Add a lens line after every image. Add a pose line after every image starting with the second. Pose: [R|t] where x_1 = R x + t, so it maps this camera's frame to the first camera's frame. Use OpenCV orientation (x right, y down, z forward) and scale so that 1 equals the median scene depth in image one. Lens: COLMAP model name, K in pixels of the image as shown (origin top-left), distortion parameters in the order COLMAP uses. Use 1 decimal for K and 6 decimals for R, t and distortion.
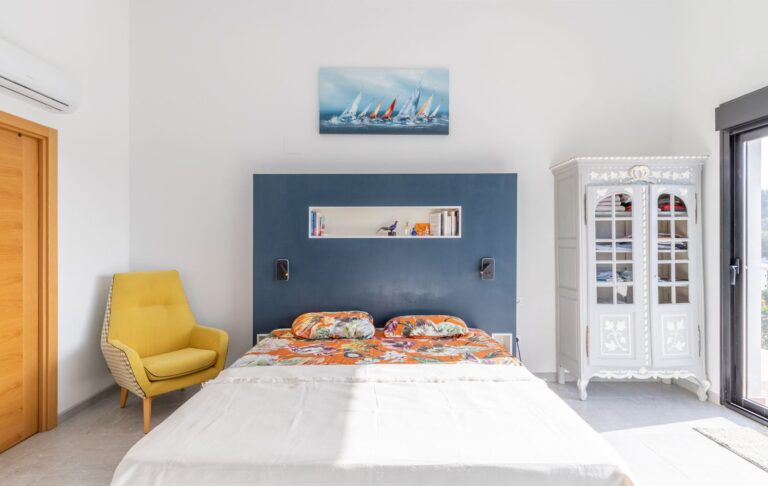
lens RADIAL K [[394.3, 0, 382.1], [0, 394.3, 238.7], [0, 0, 1]] dist [0.004491, 0.000044]
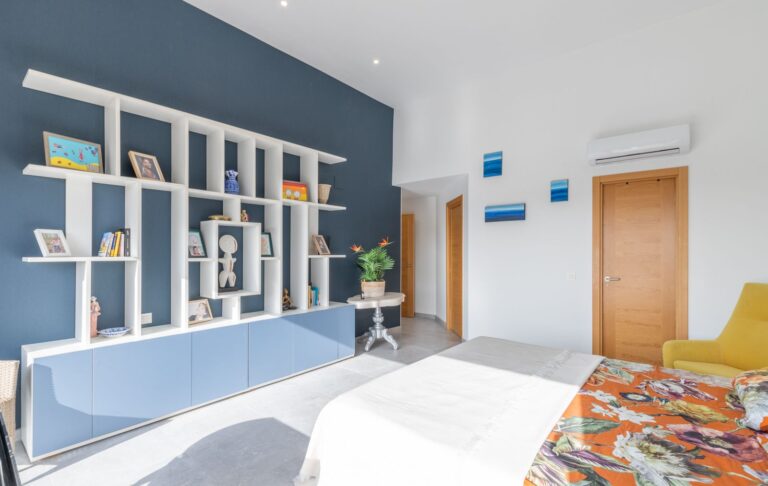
lens RADIAL K [[348.7, 0, 382.9], [0, 348.7, 245.0], [0, 0, 1]] dist [0.003342, 0.000131]
pose [[-0.643823, -0.000362, -0.765174, 0.641348], [0.006088, 0.999966, -0.005595, -0.010252], [0.765150, -0.008260, -0.643799, 0.853660]]
